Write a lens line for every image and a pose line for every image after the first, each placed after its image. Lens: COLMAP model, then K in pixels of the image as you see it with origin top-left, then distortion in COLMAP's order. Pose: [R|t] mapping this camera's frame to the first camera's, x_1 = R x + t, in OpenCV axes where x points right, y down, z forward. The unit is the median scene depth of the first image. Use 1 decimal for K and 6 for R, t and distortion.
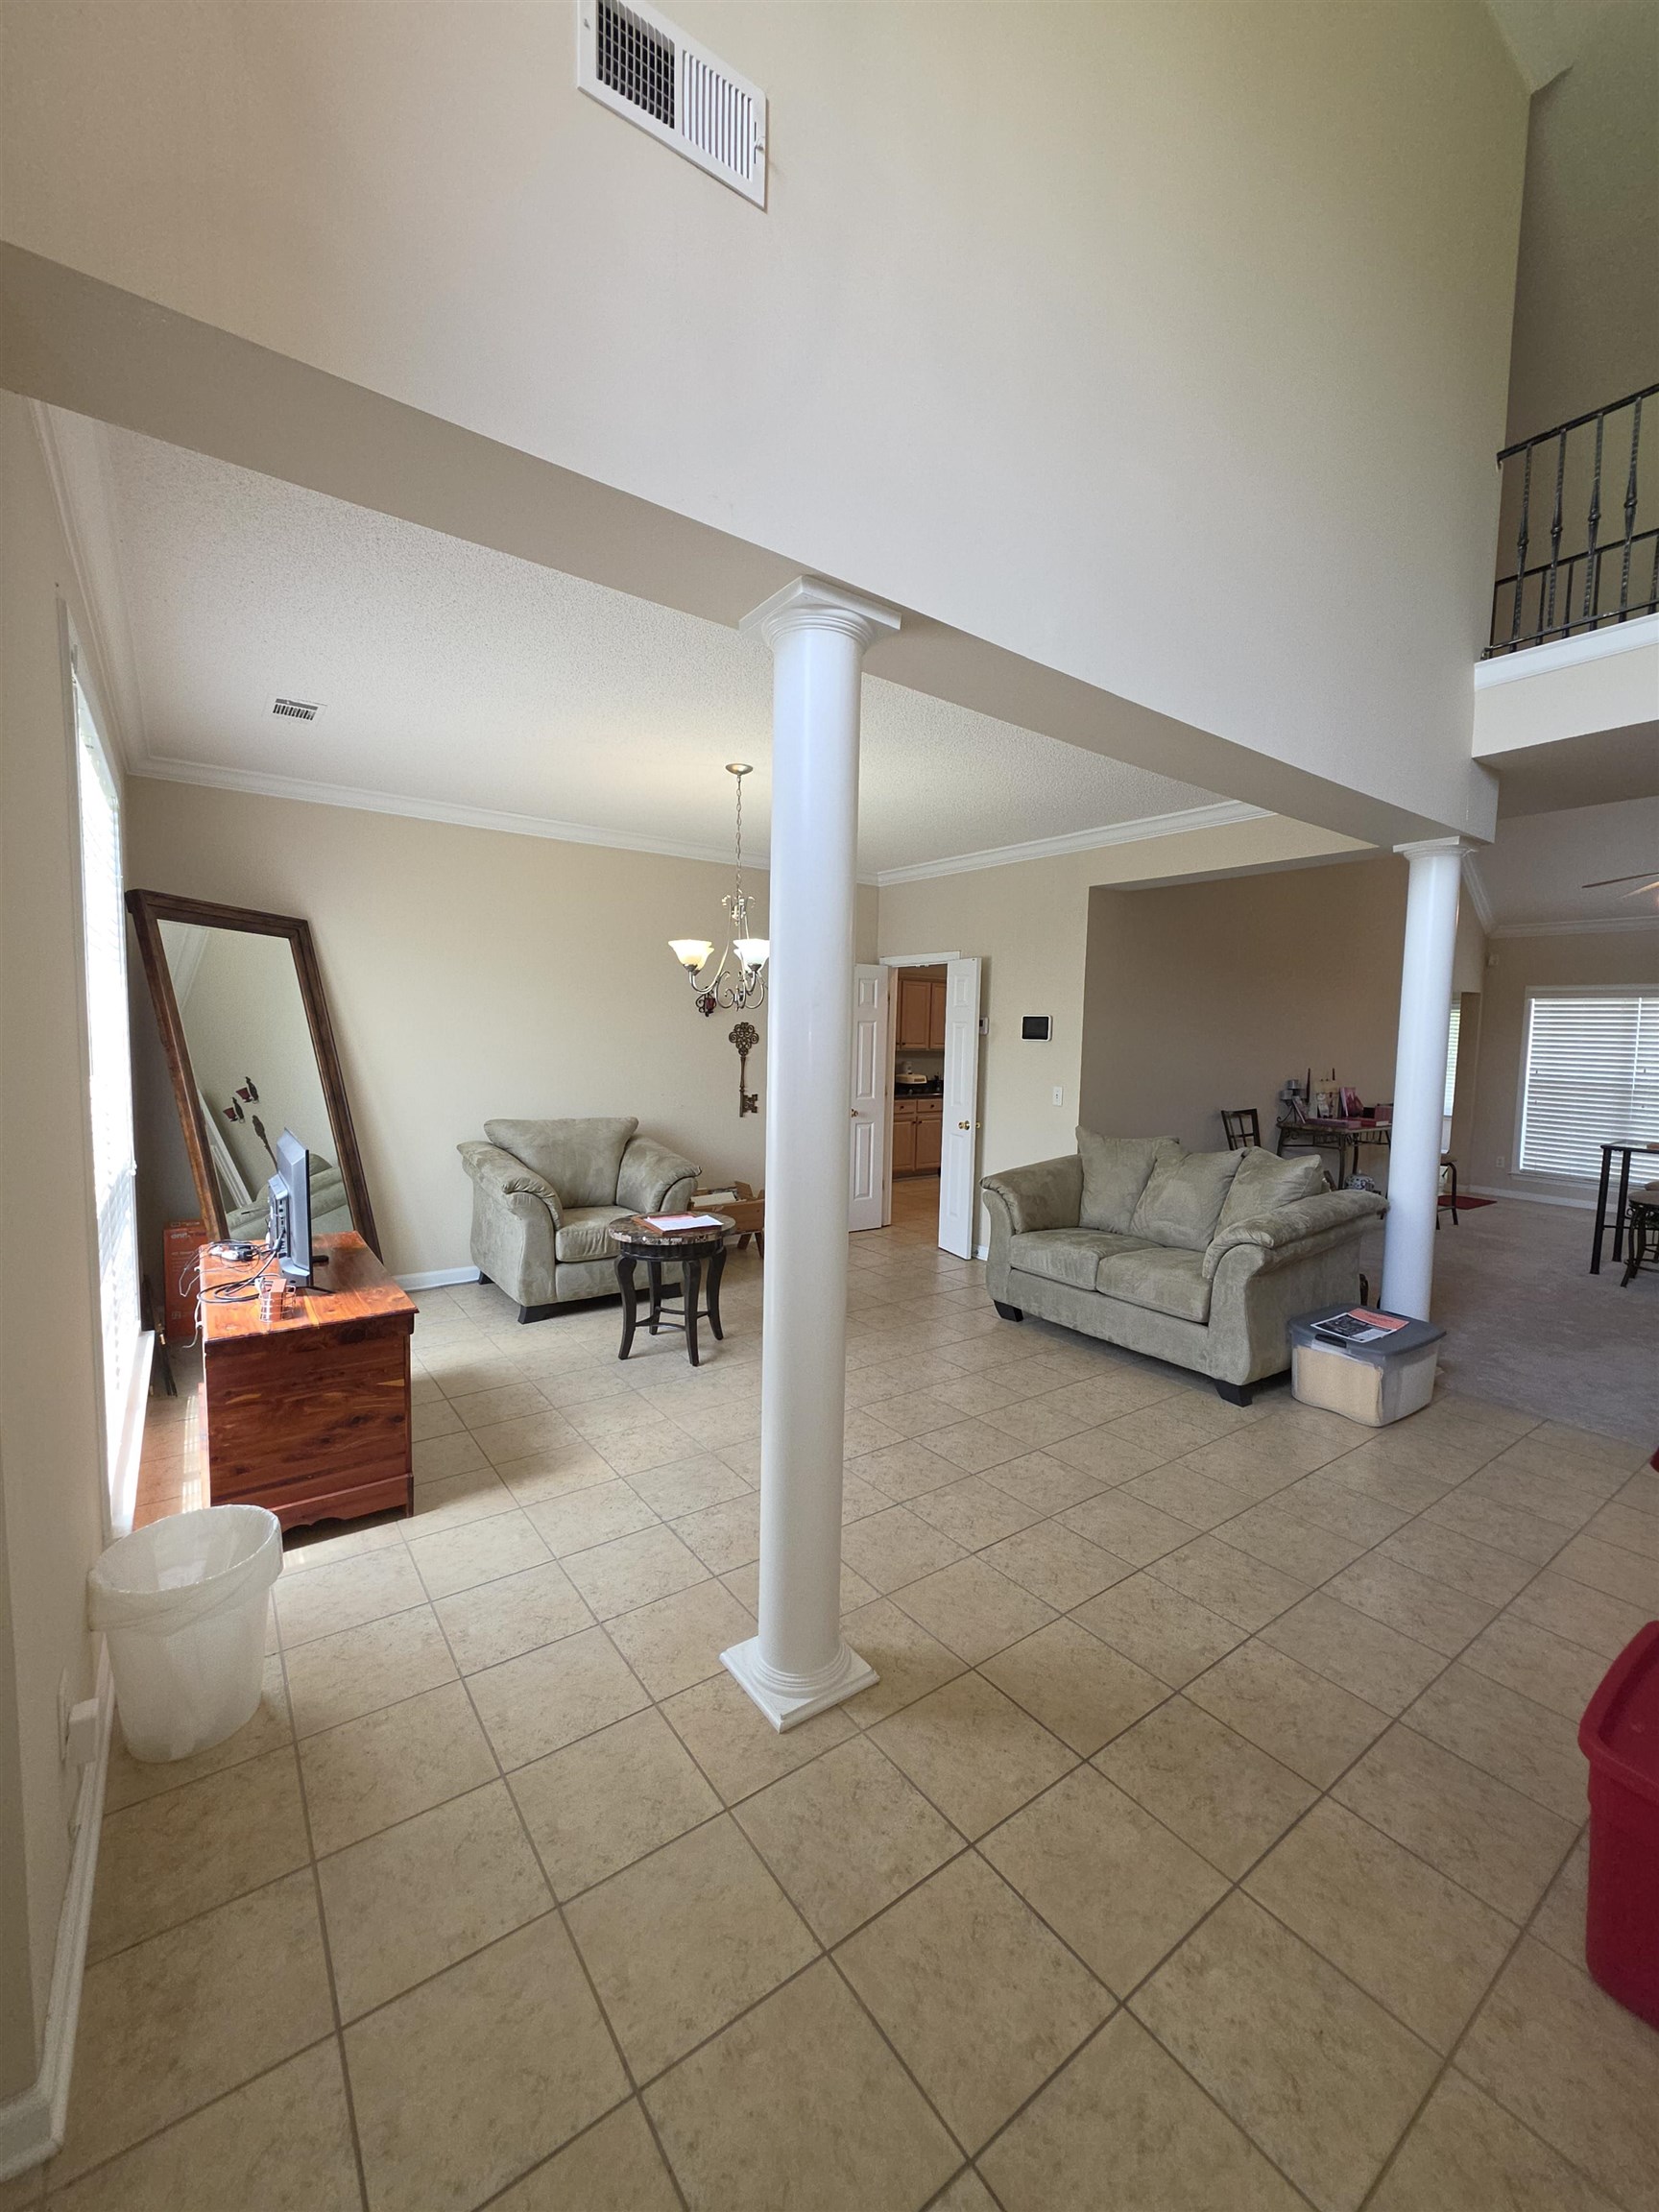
lens RADIAL K [[887.5, 0, 841.1], [0, 887.5, 1098.5], [0, 0, 1]] dist [-0.000821, 0.000233]
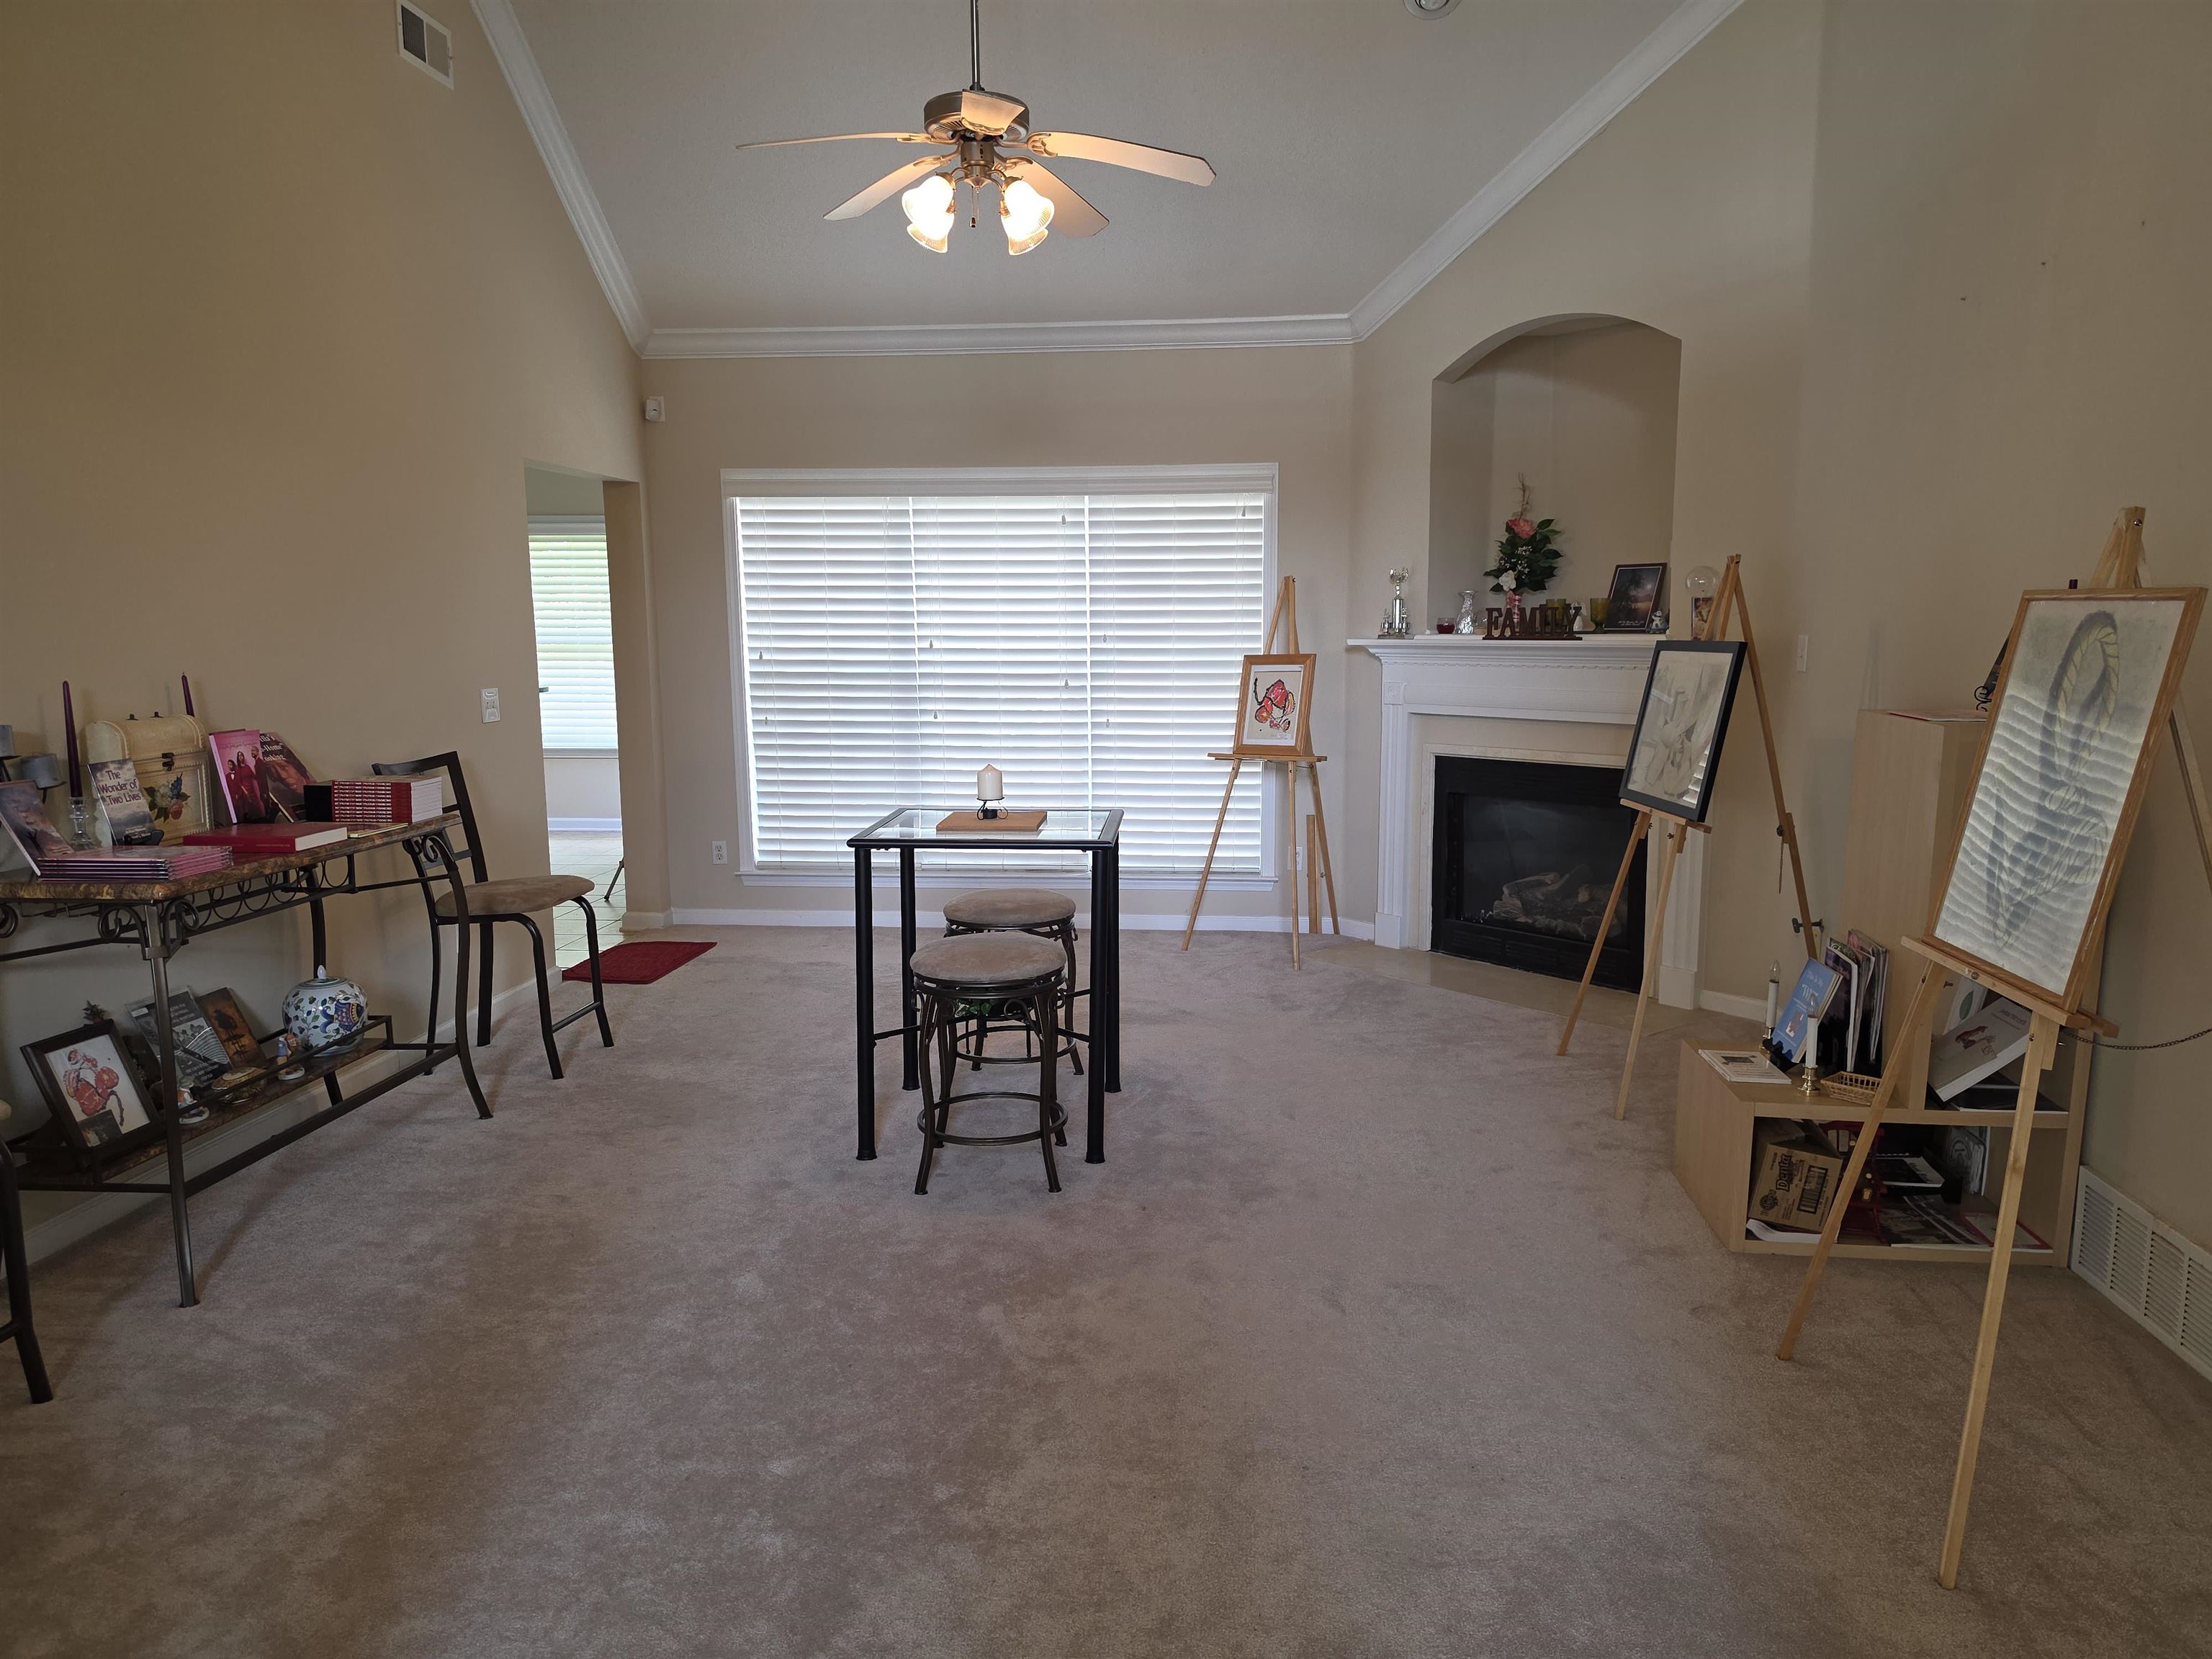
lens RADIAL K [[1507.4, 0, 1110.3], [0, 1507.4, 838.1], [0, 0, 1]] dist [0.110740, -0.171164]
pose [[0.668177, -0.136579, 0.731359, 0.660311], [0.079254, 0.990479, 0.112561, -0.021613], [-0.739769, -0.017247, 0.672639, 0.687760]]
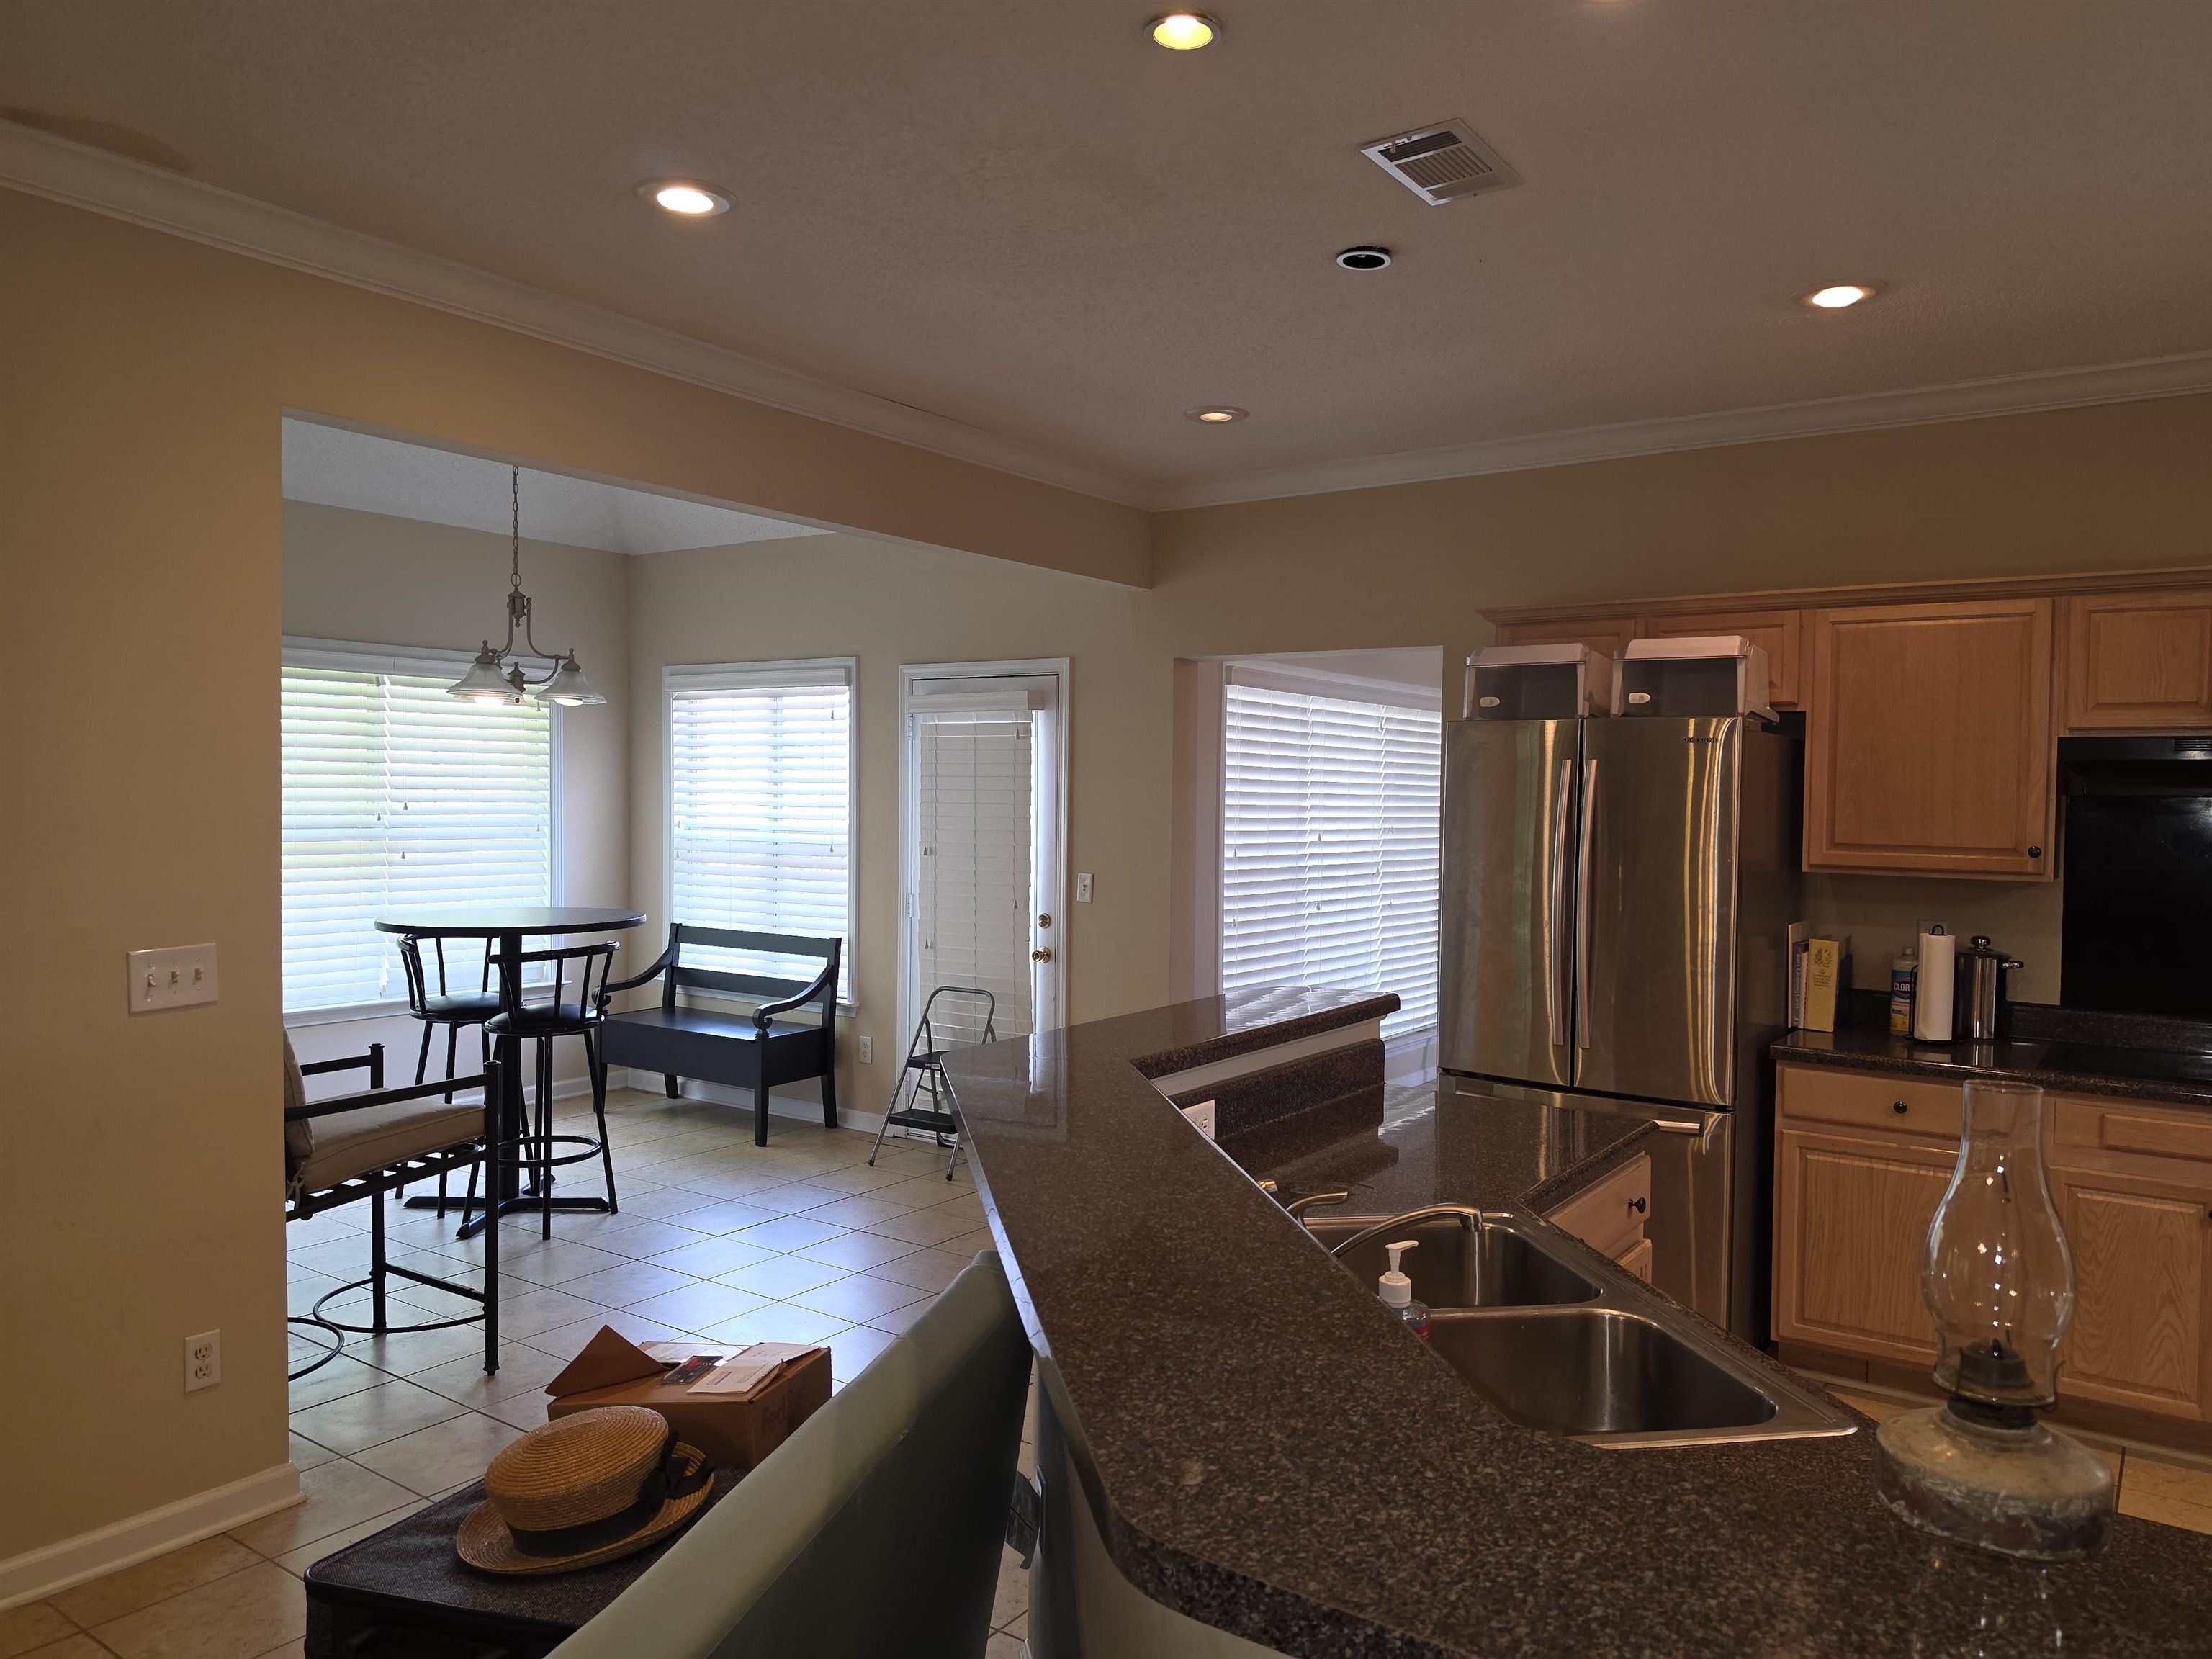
lens RADIAL K [[1507.4, 0, 1110.3], [0, 1507.4, 838.1], [0, 0, 1]] dist [0.110740, -0.171164]
pose [[-0.296781, -0.059121, 0.953114, 0.201831], [0.051115, 0.995667, 0.077677, -0.212807], [-0.953577, 0.071771, -0.292473, 2.761820]]
